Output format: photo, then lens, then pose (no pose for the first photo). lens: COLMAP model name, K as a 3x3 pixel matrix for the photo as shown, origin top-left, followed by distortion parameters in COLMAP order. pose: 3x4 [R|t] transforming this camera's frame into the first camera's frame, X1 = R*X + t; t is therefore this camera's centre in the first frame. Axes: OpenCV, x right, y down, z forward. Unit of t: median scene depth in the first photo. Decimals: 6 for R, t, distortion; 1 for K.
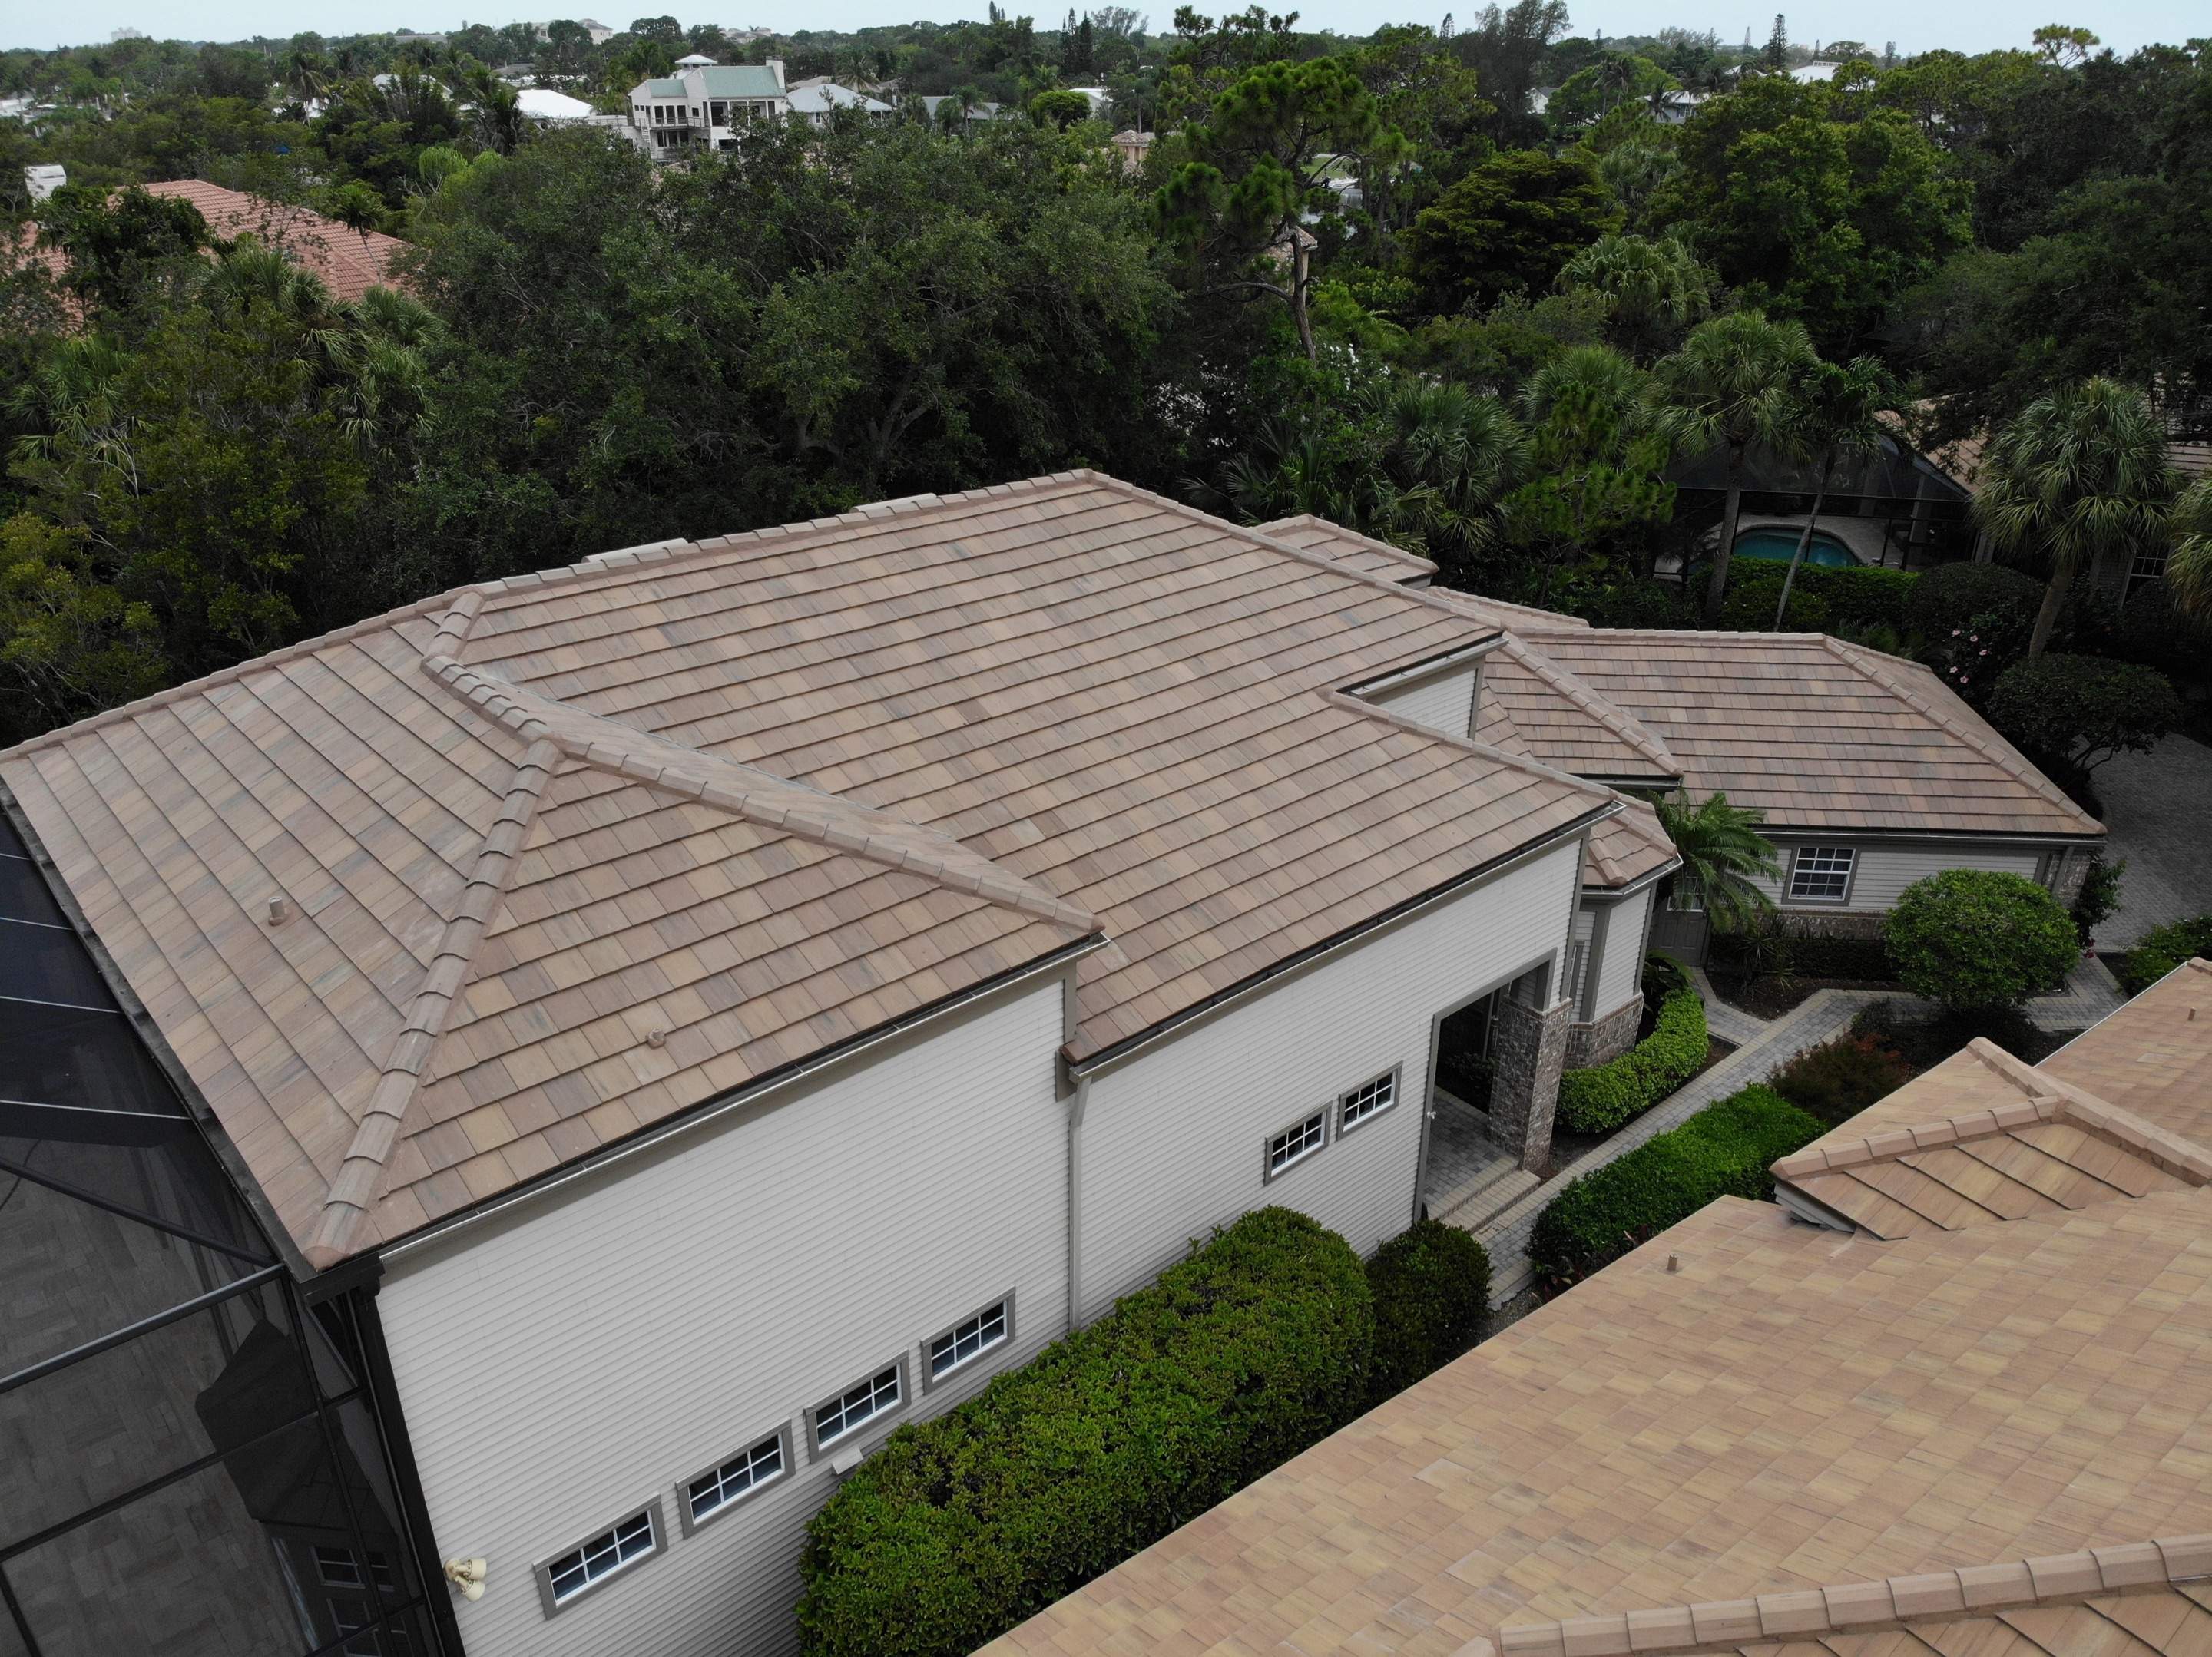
lens RADIAL K [[1606.8, 0, 1111.0], [0, 1606.8, 831.5], [0, 0, 1]] dist [0.210210, -0.442585]
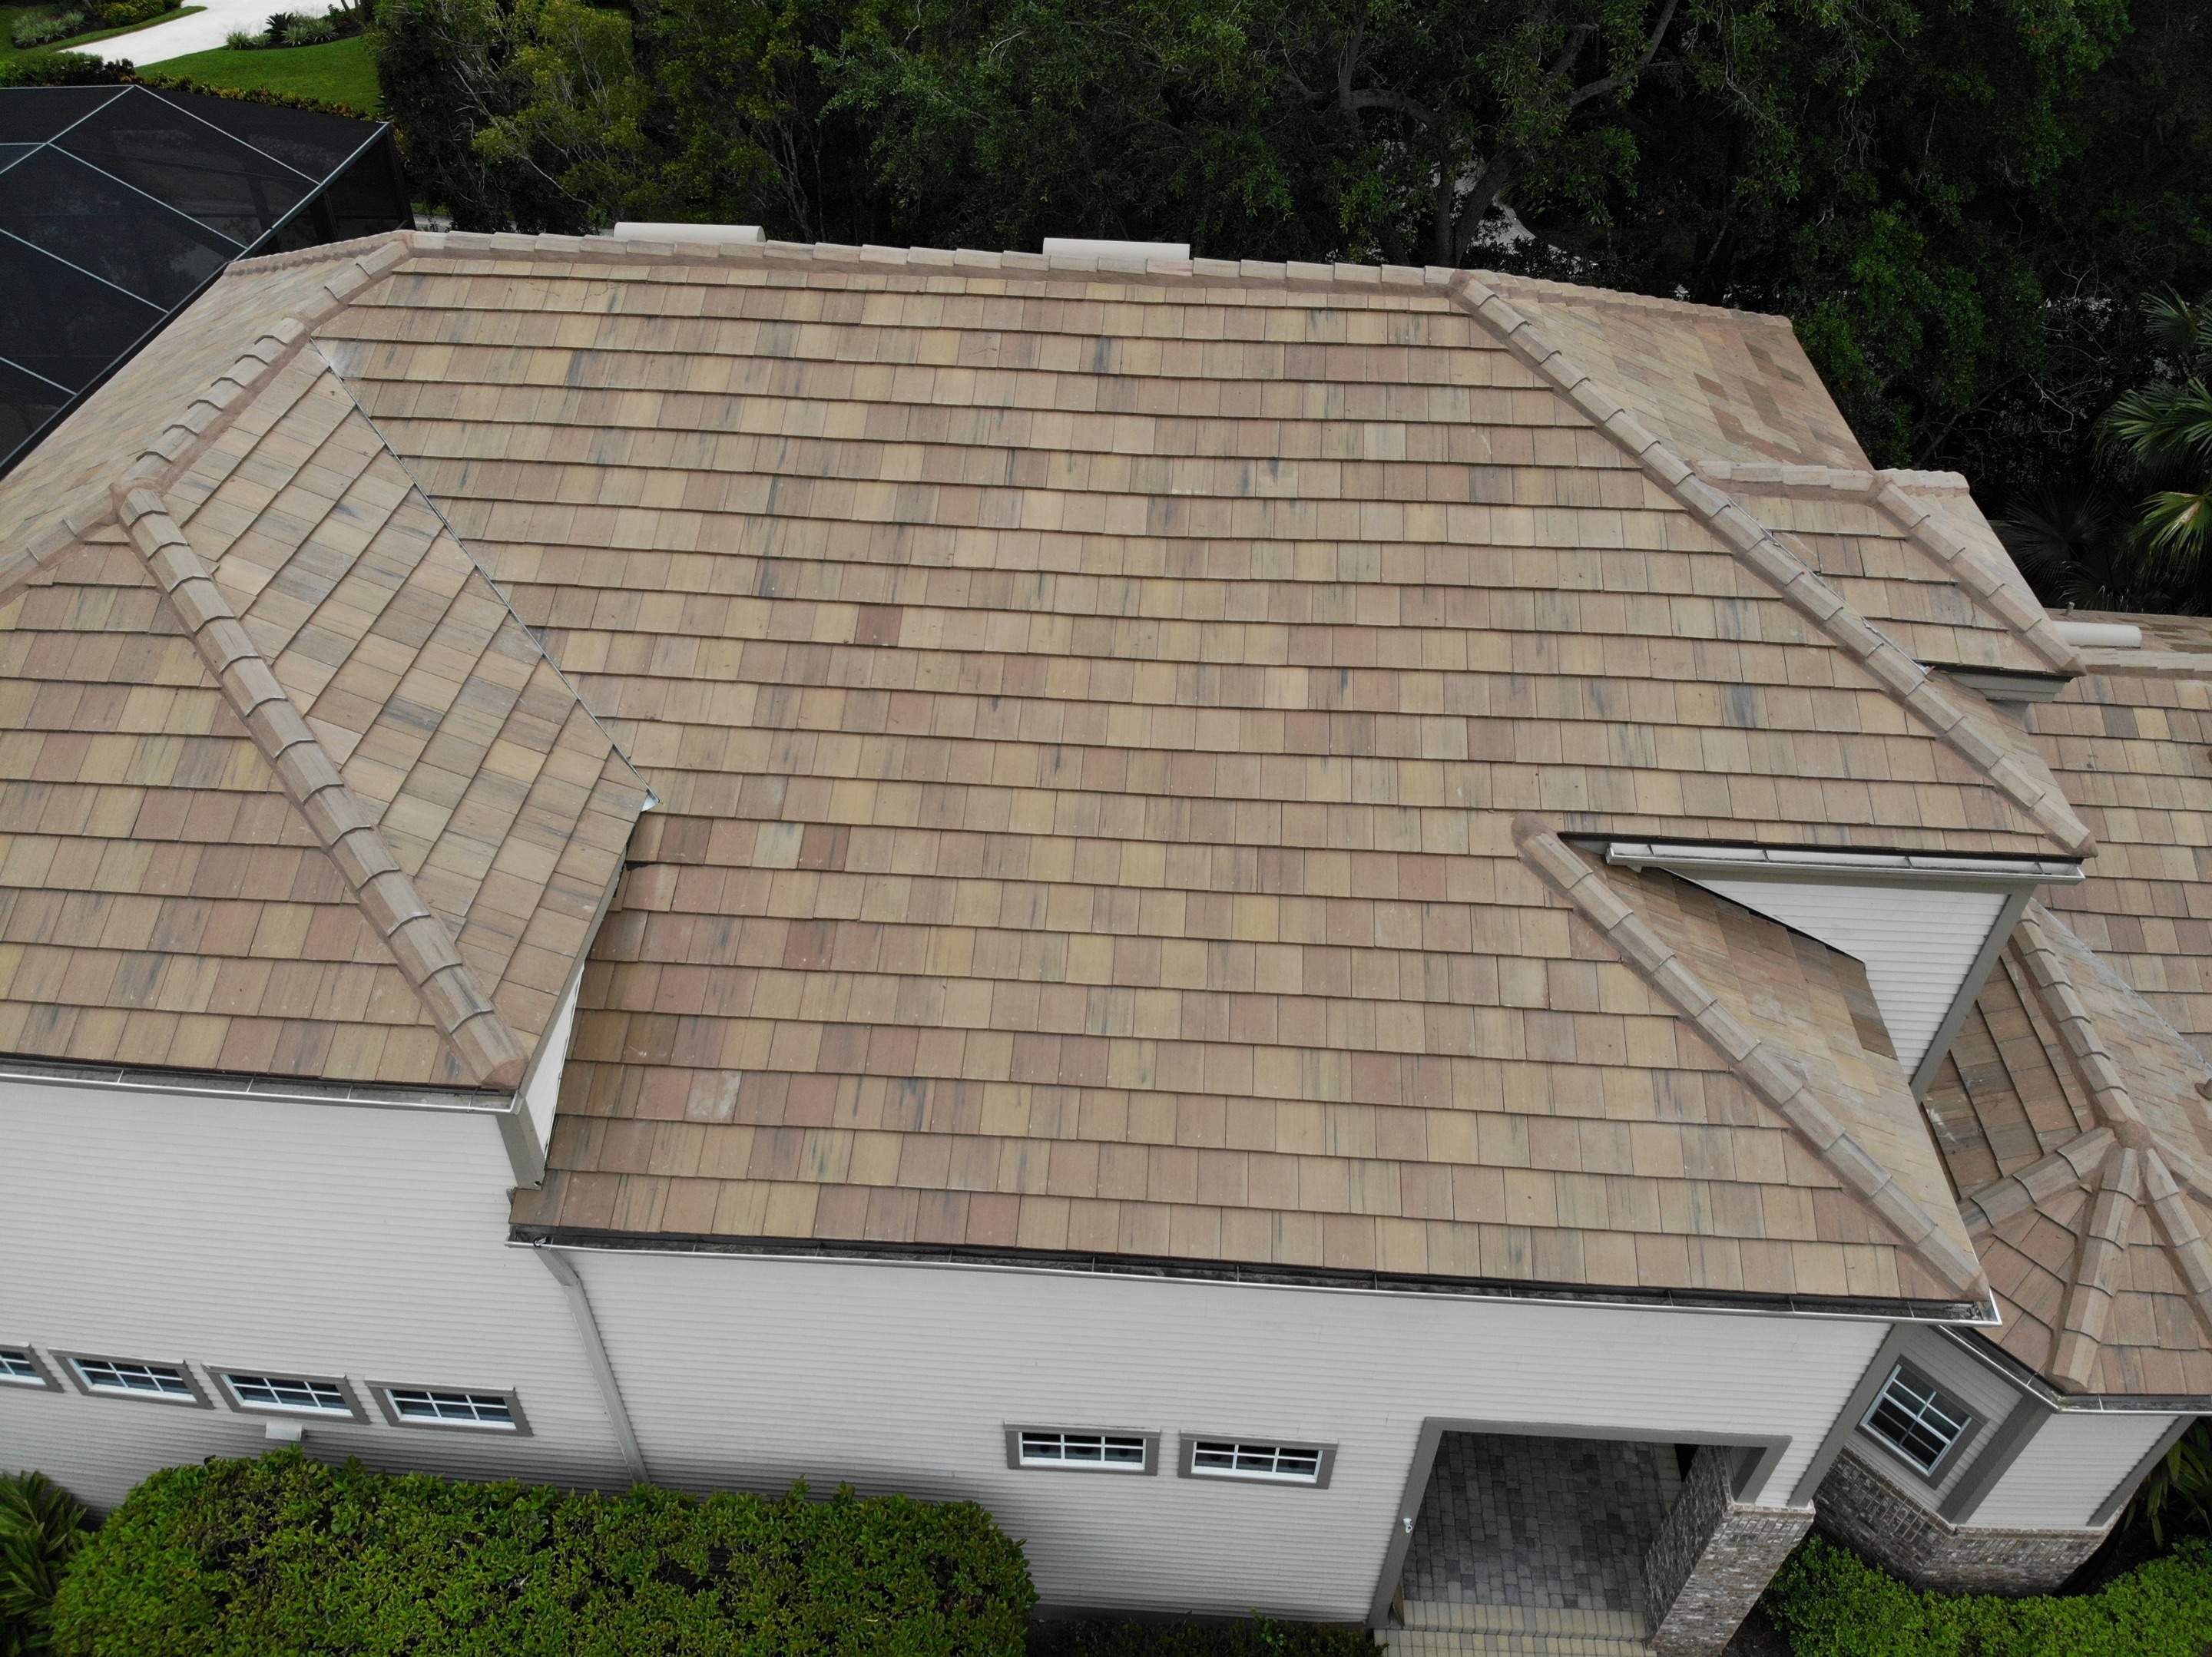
lens RADIAL K [[1618.9, 0, 1106.0], [0, 1618.9, 828.5], [0, 0, 1]] dist [0.154974, -0.327497]
pose [[0.704325, 0.470454, -0.531600, 0.297509], [-0.316128, 0.878375, 0.358499, -0.217745], [0.635601, -0.084446, 0.767385, 0.451802]]
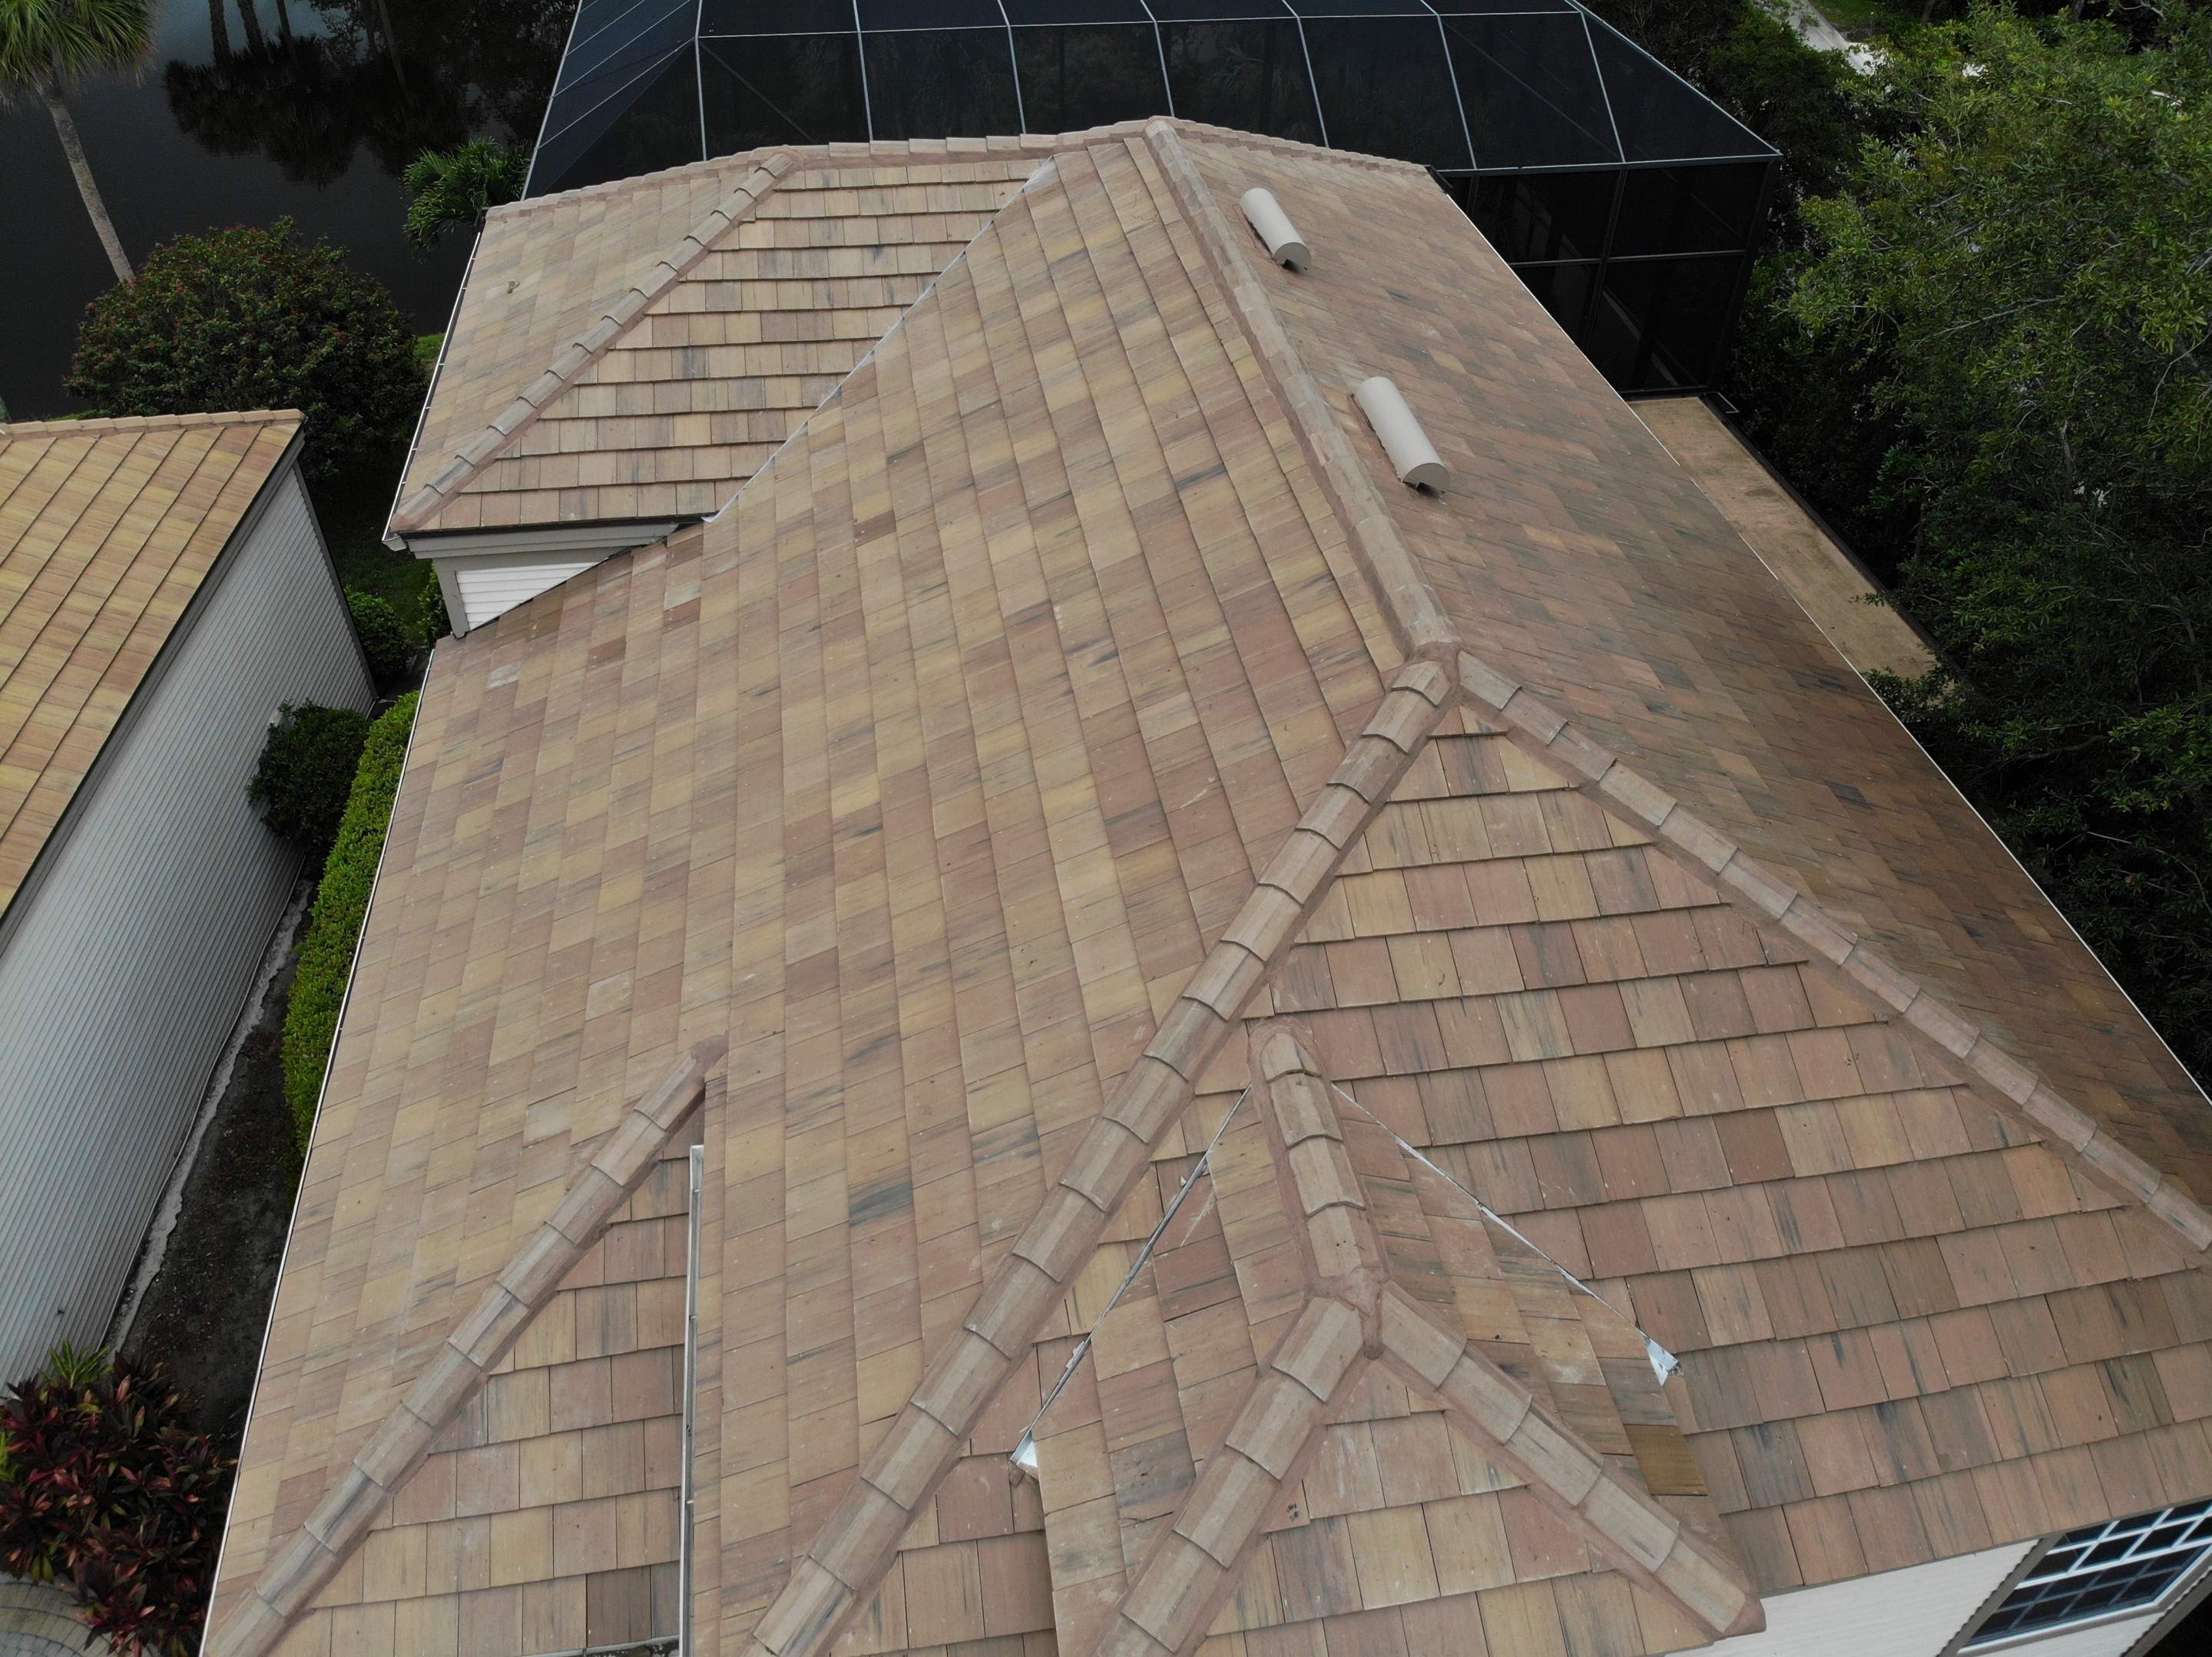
lens RADIAL K [[1618.9, 0, 1106.0], [0, 1618.9, 828.5], [0, 0, 1]] dist [0.154974, -0.327497]
pose [[-0.538202, 0.545140, -0.642776, 0.306237], [-0.382663, 0.521460, 0.762659, -0.468480], [0.750938, 0.656431, -0.072046, 0.988979]]
